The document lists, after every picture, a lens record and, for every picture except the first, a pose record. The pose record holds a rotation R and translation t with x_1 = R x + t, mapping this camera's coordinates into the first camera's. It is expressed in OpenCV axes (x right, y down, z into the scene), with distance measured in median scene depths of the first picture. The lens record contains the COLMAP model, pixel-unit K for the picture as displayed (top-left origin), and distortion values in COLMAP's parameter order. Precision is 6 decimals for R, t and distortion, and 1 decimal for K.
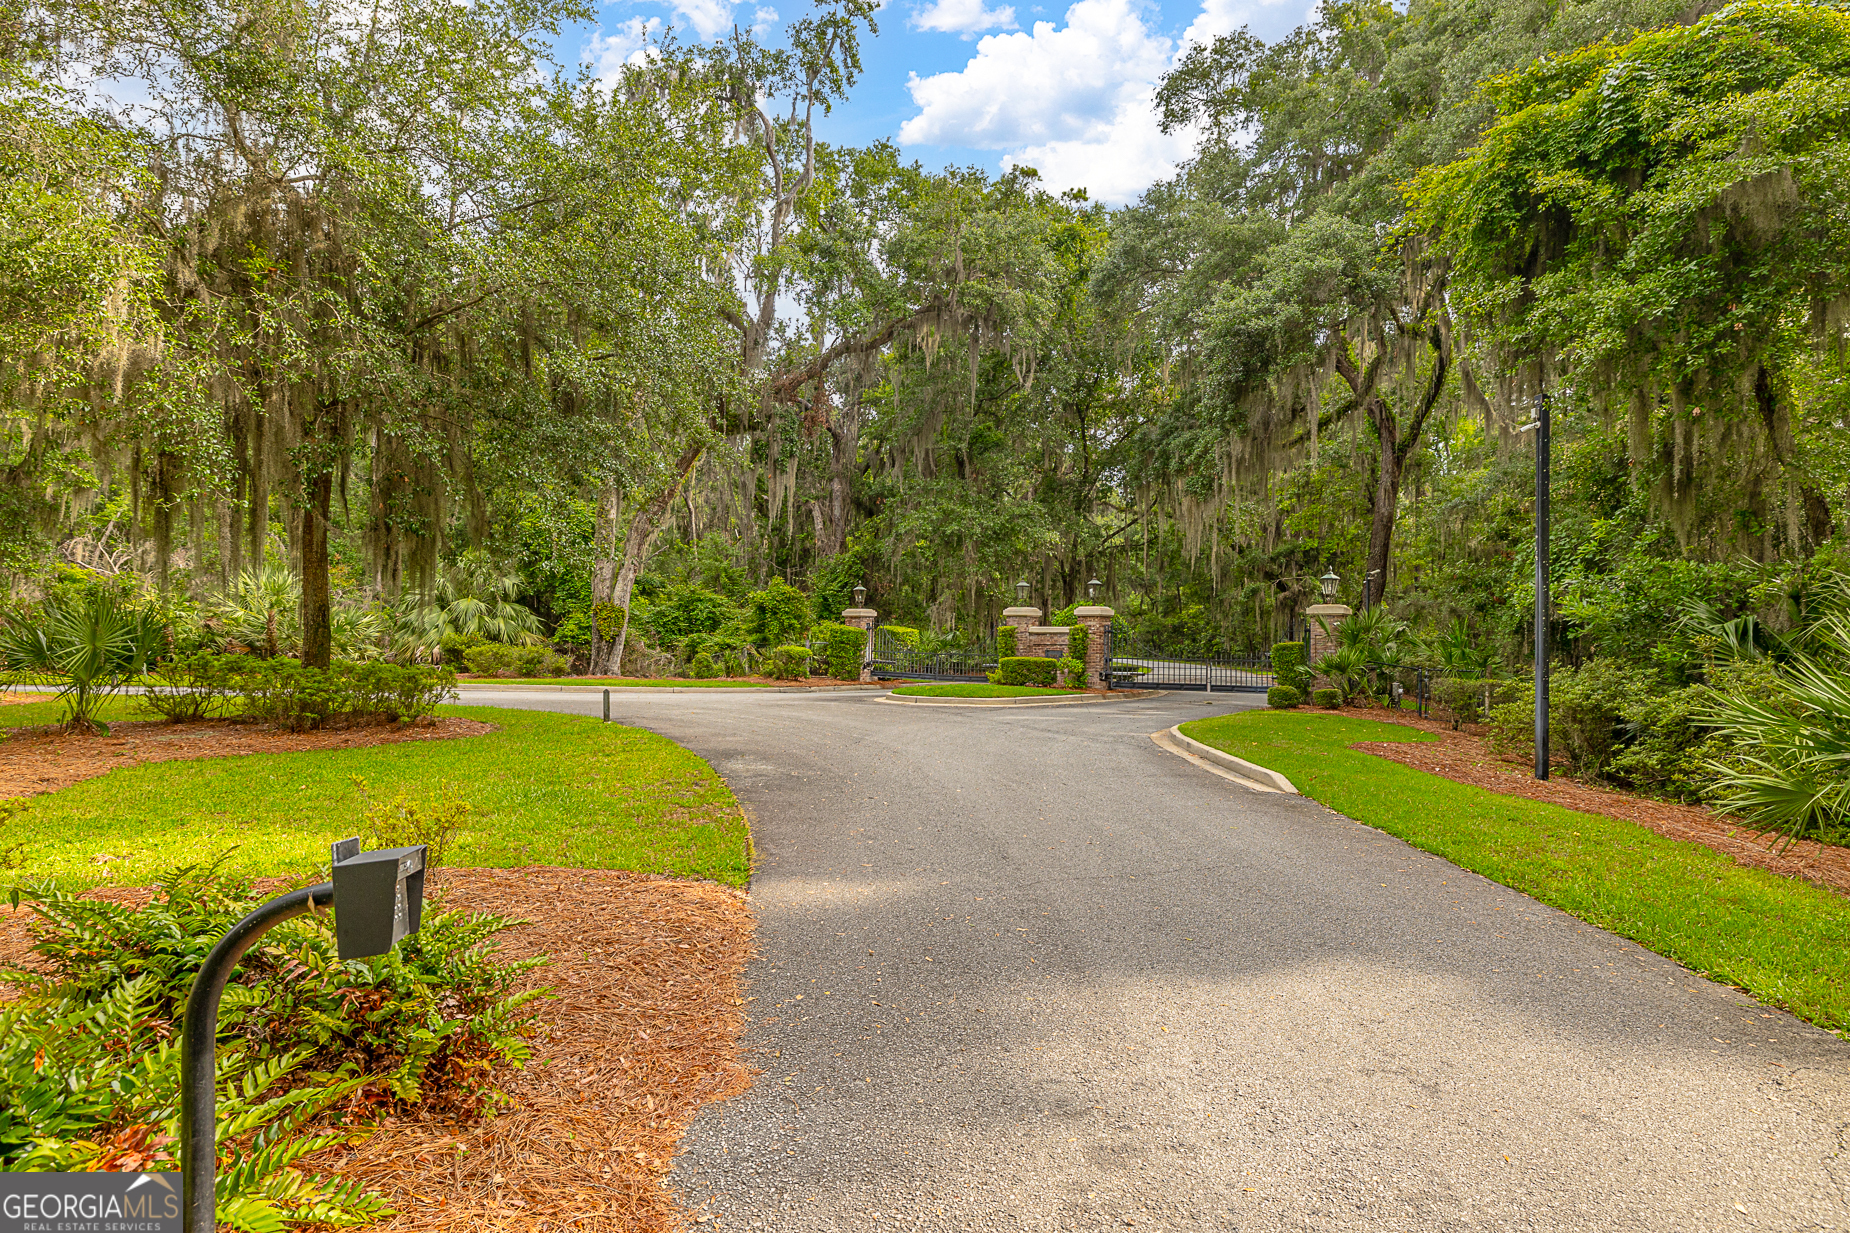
lens RADIAL K [[1012.7, 0, 925.0], [0, 1012.7, 616.5], [0, 0, 1]] dist [-0.000174, -0.000010]
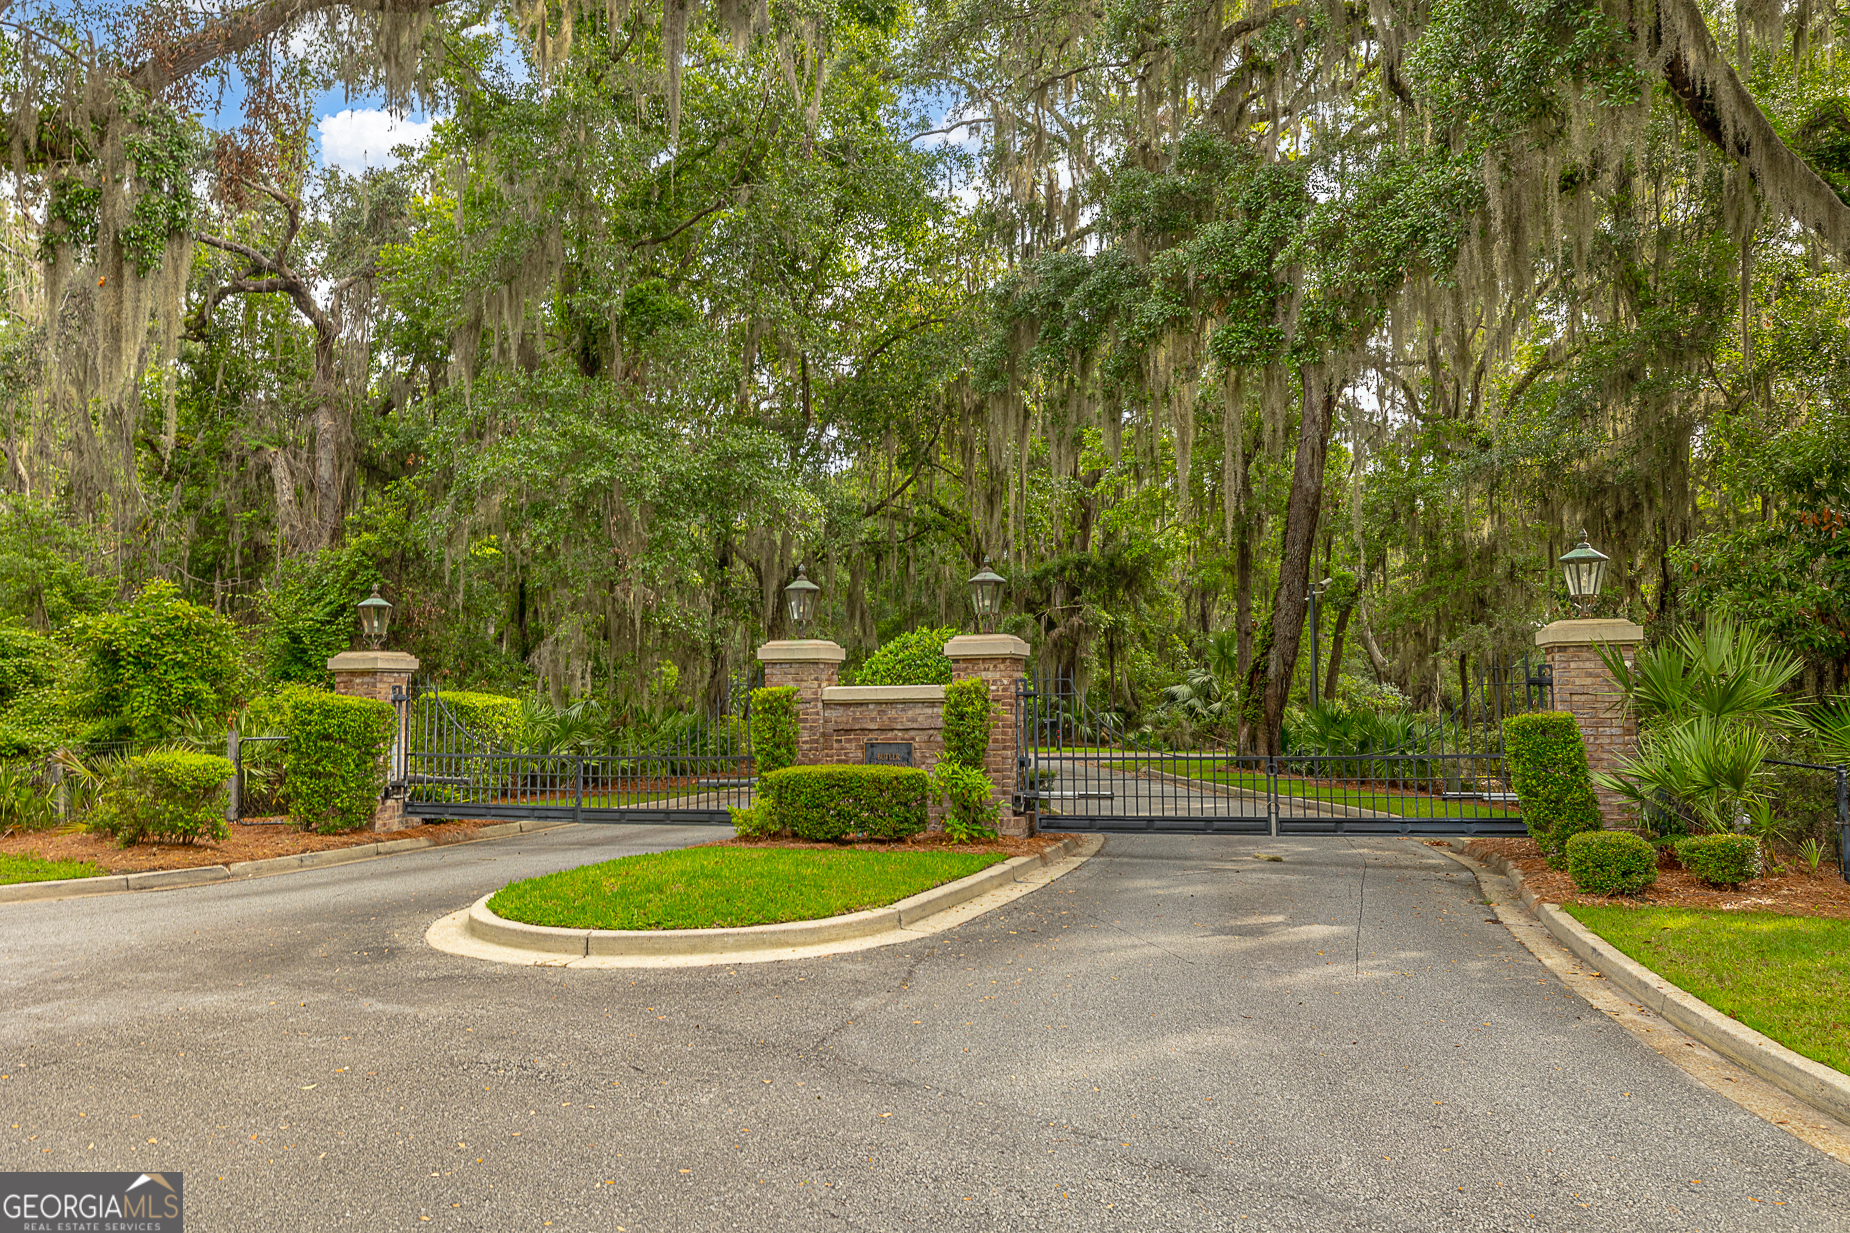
lens RADIAL K [[1275.9, 0, 924.4], [0, 1275.9, 606.8], [0, 0, 1]] dist [0.007318, 0.004788]
pose [[0.941212, 0.000391, 0.337815, -0.027796], [0.016931, 0.998688, -0.048329, 0.002825], [-0.337391, 0.051208, 0.939971, 0.410981]]
